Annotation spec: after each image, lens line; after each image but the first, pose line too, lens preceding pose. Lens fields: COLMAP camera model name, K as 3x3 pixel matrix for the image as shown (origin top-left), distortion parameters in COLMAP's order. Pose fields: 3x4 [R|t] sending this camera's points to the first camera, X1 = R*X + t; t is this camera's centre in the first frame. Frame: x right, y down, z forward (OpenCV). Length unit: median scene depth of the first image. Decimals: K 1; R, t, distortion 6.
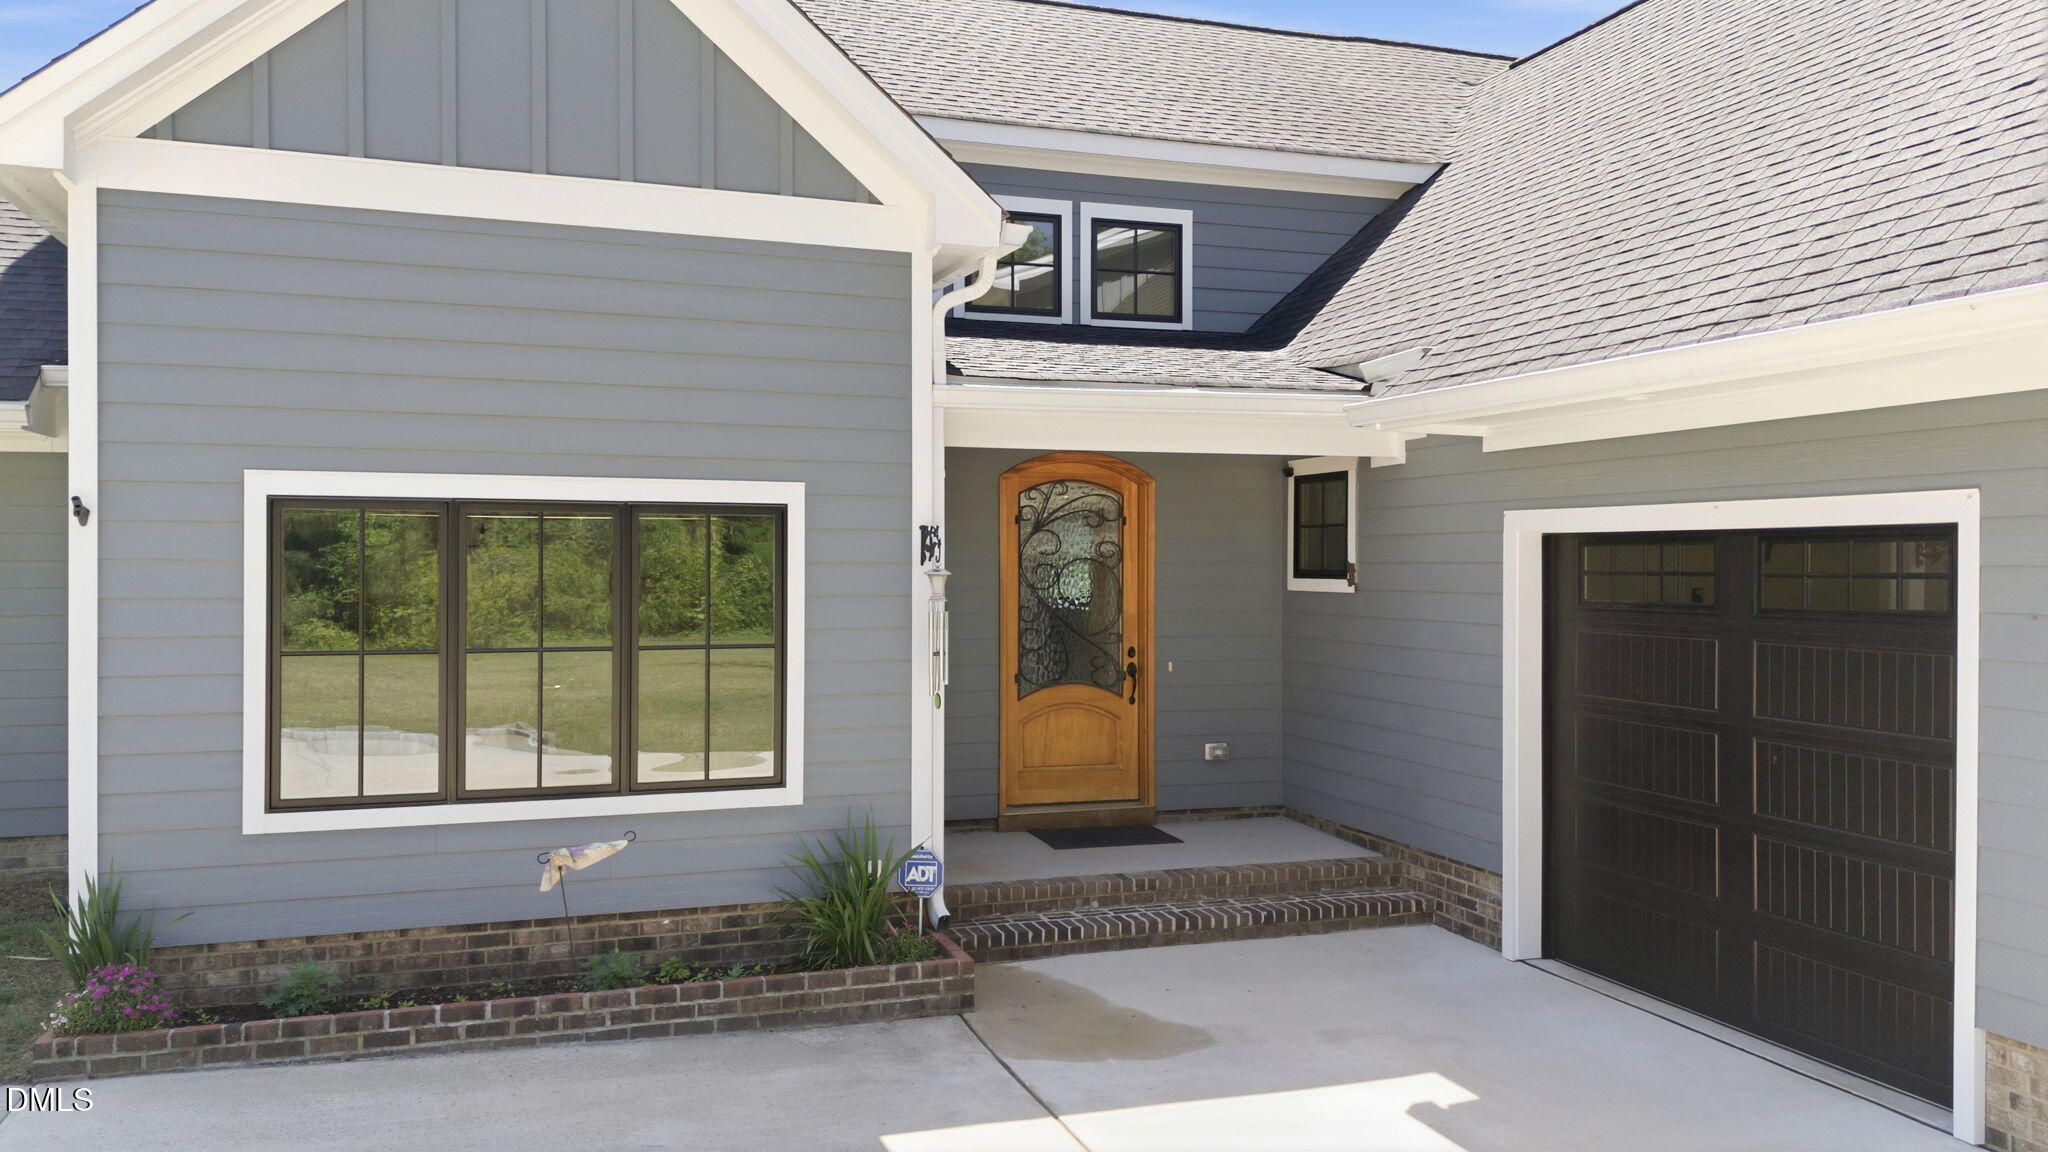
lens RADIAL K [[1492.1, 0, 1022.2], [0, 1492.1, 574.3], [0, 0, 1]] dist [0.073709, -0.067448]
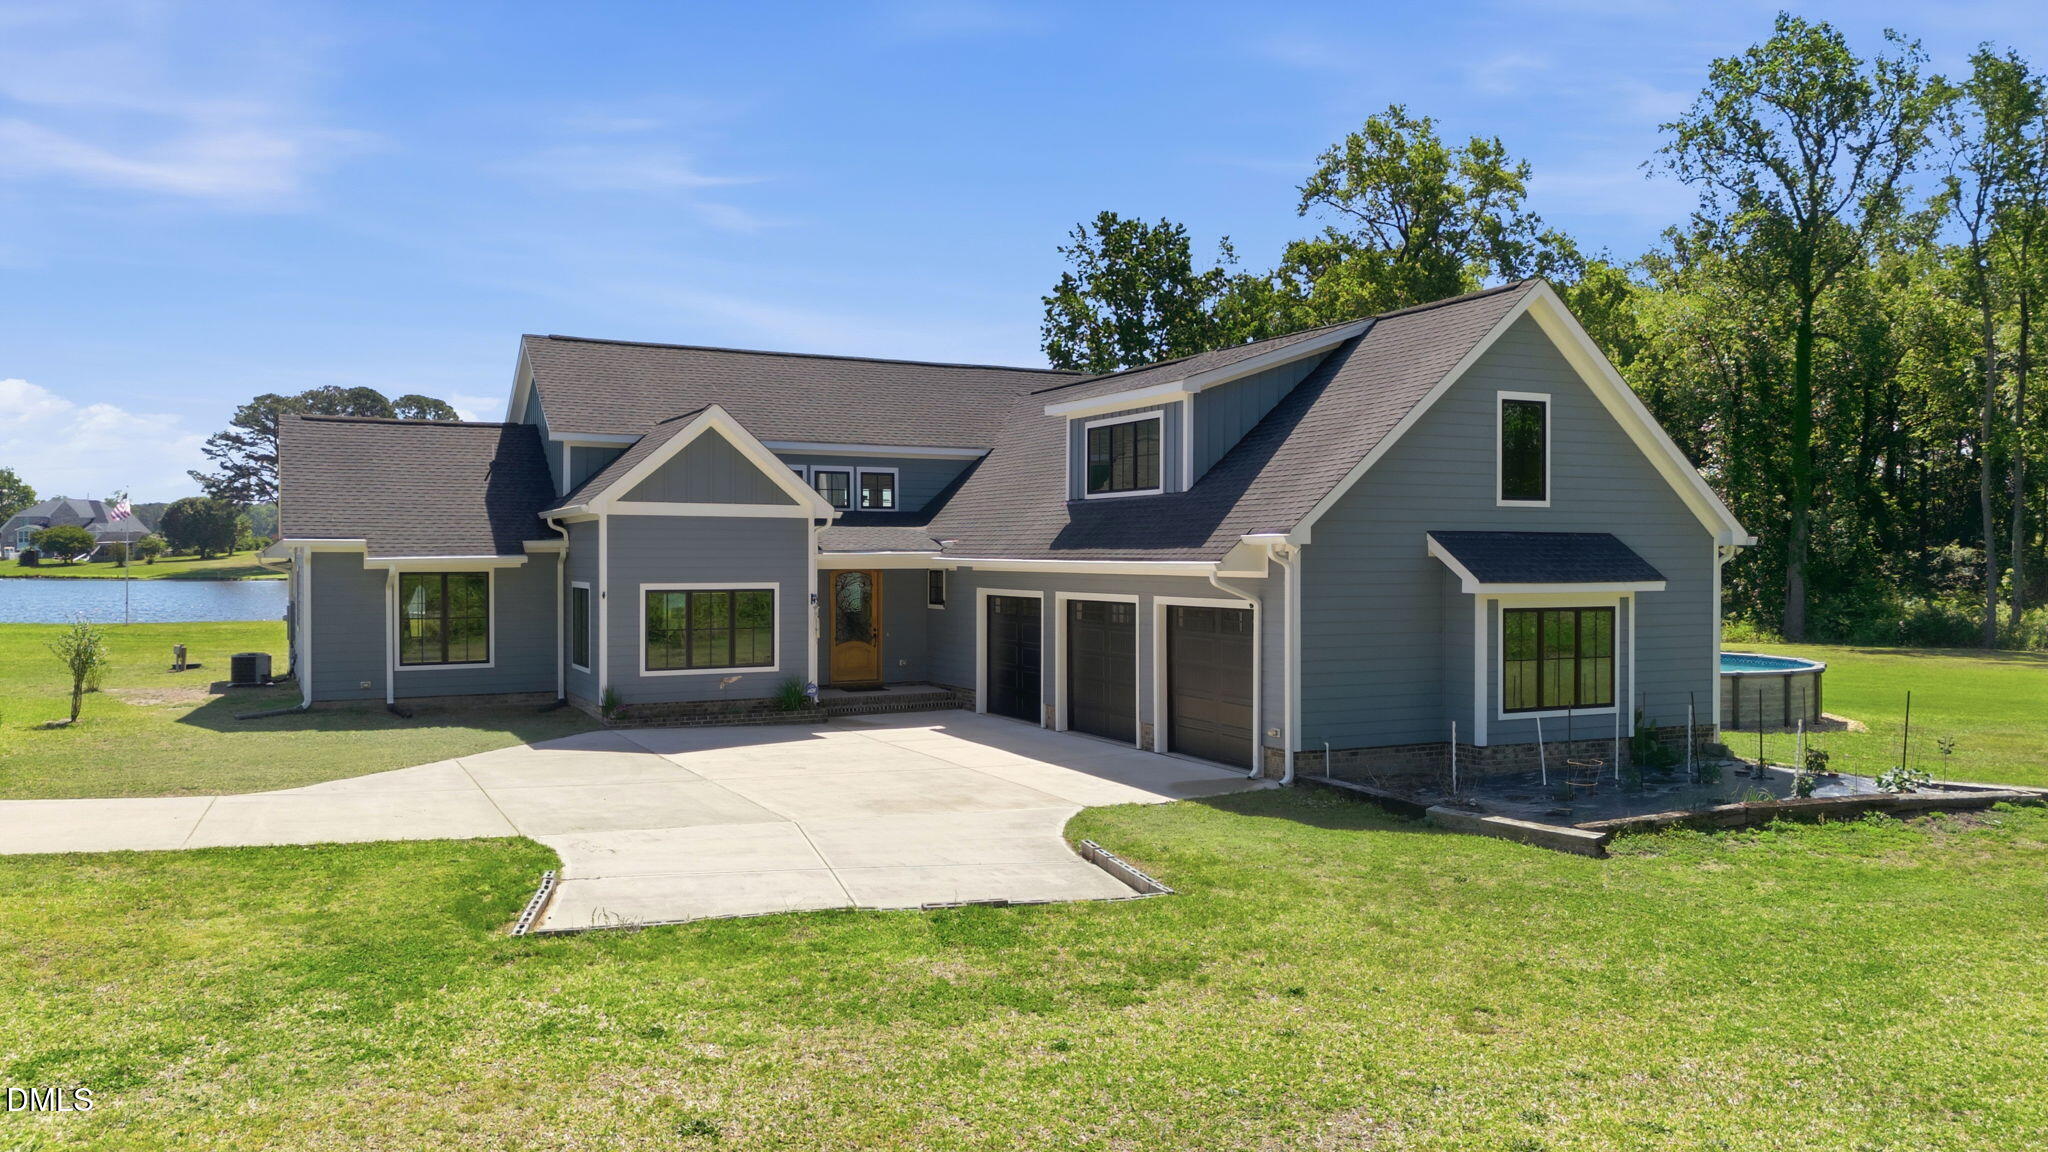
lens RADIAL K [[1492.1, 0, 1022.2], [0, 1492.1, 574.3], [0, 0, 1]] dist [0.073709, -0.067448]
pose [[0.989736, -0.002558, 0.142886, -0.077718], [0.001254, 0.999957, 0.009214, -0.110187], [-0.142903, -0.008941, 0.989696, -2.579897]]
